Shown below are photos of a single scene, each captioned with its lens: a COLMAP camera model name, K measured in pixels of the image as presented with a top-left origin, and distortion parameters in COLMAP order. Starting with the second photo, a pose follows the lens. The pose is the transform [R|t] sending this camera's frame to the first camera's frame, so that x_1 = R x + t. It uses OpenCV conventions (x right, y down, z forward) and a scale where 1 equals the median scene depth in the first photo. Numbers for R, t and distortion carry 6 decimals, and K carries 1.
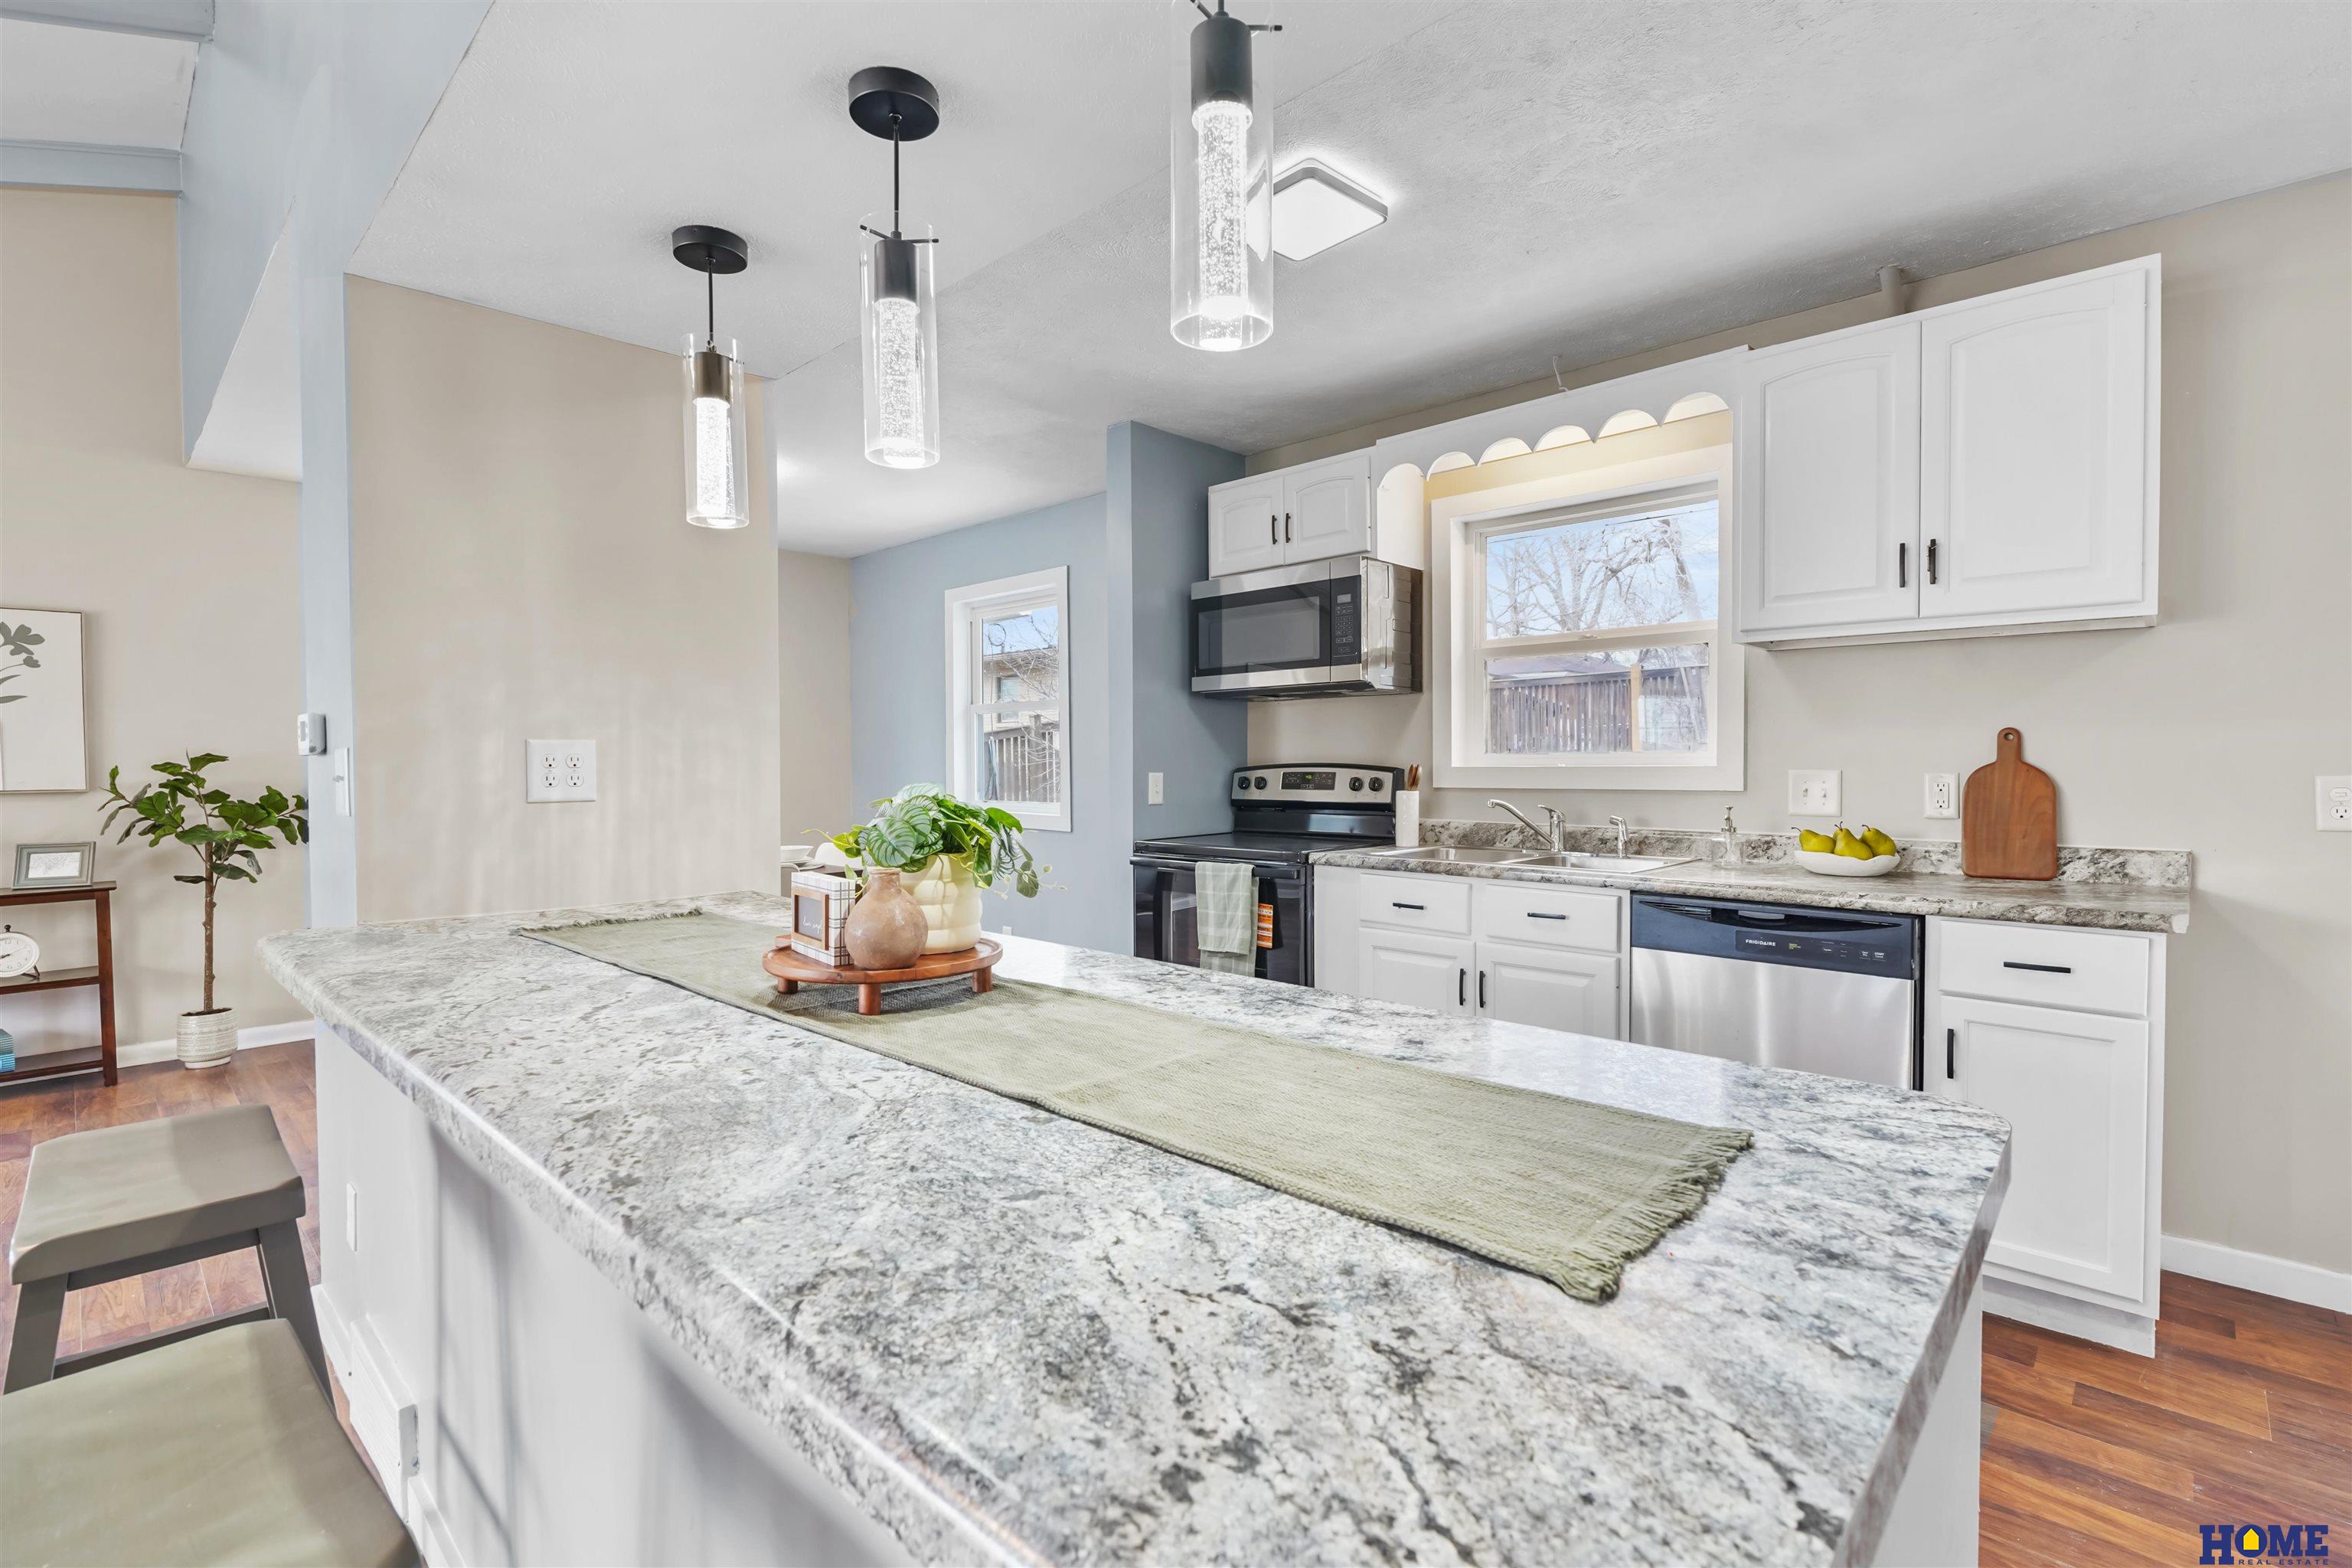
lens RADIAL K [[1070.6, 0, 1175.0], [0, 1070.6, 765.6], [0, 0, 1]] dist [-0.009940, 0.001577]
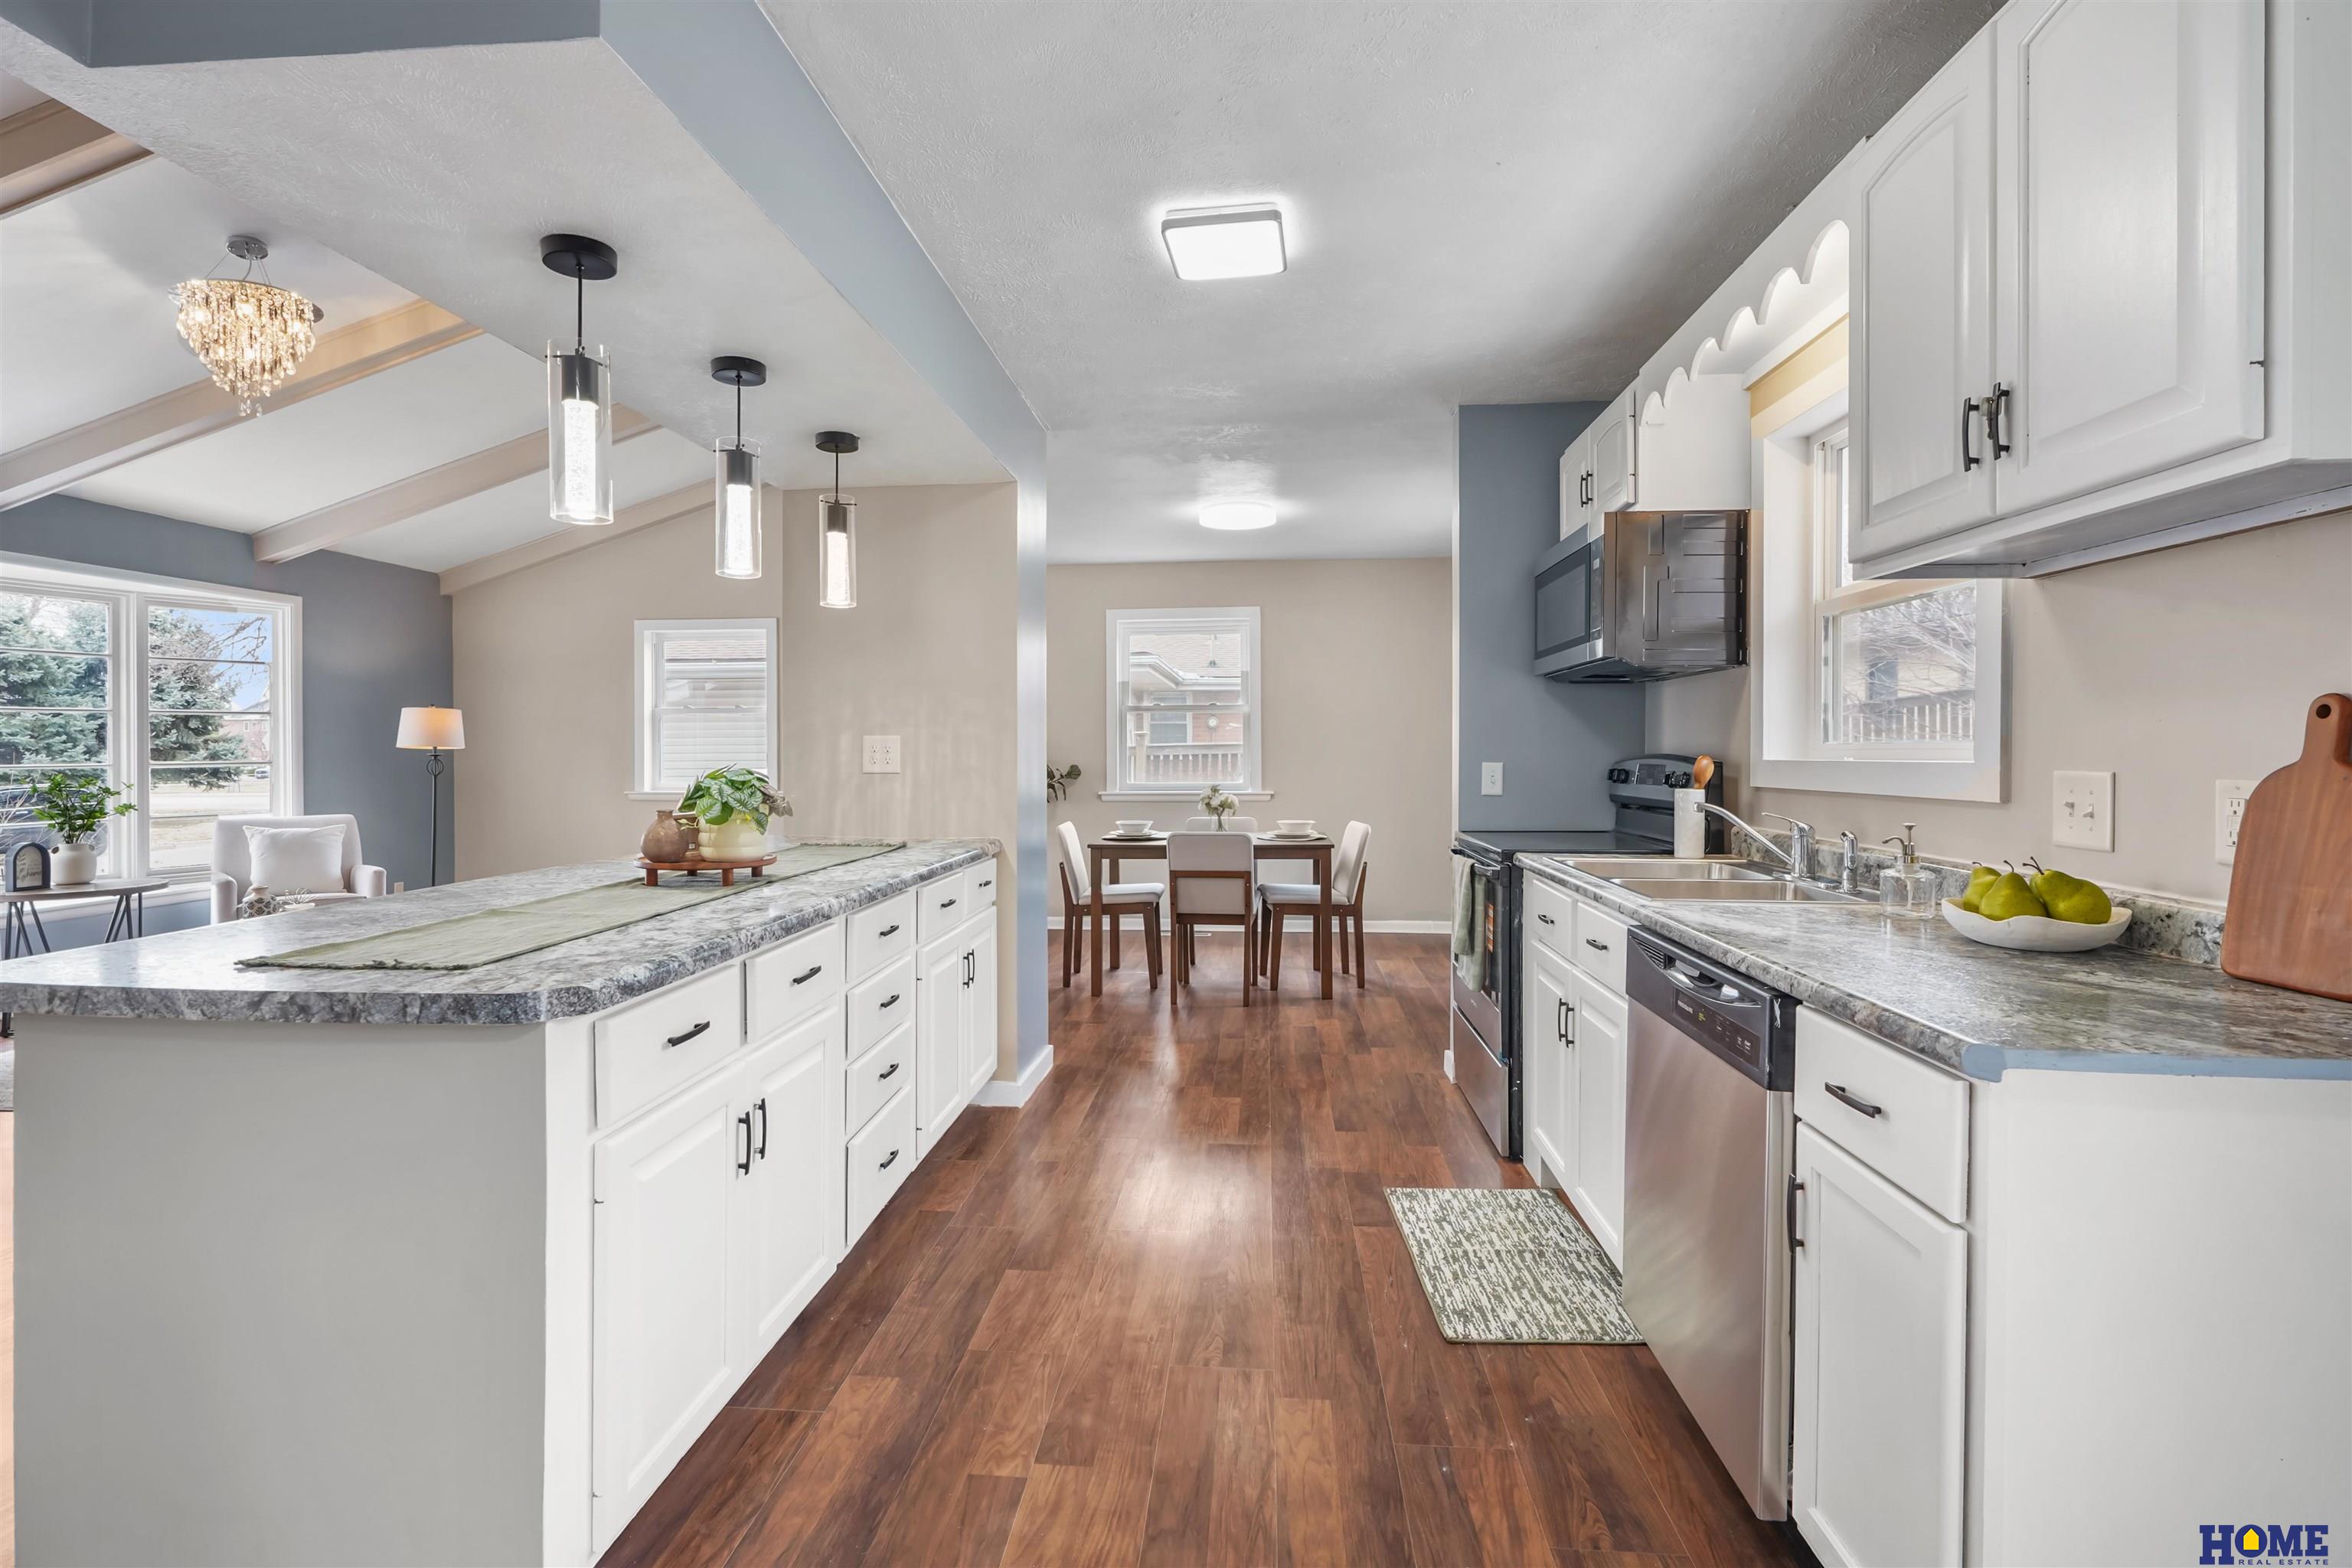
lens RADIAL K [[1075.5, 0, 1173.3], [0, 1075.5, 754.4], [0, 0, 1]] dist [-0.007380, 0.002443]
pose [[0.626631, 0.008047, -0.779274, 0.741192], [-0.006297, 0.999966, 0.005263, -0.005334], [0.779290, 0.001609, 0.626661, 0.225658]]
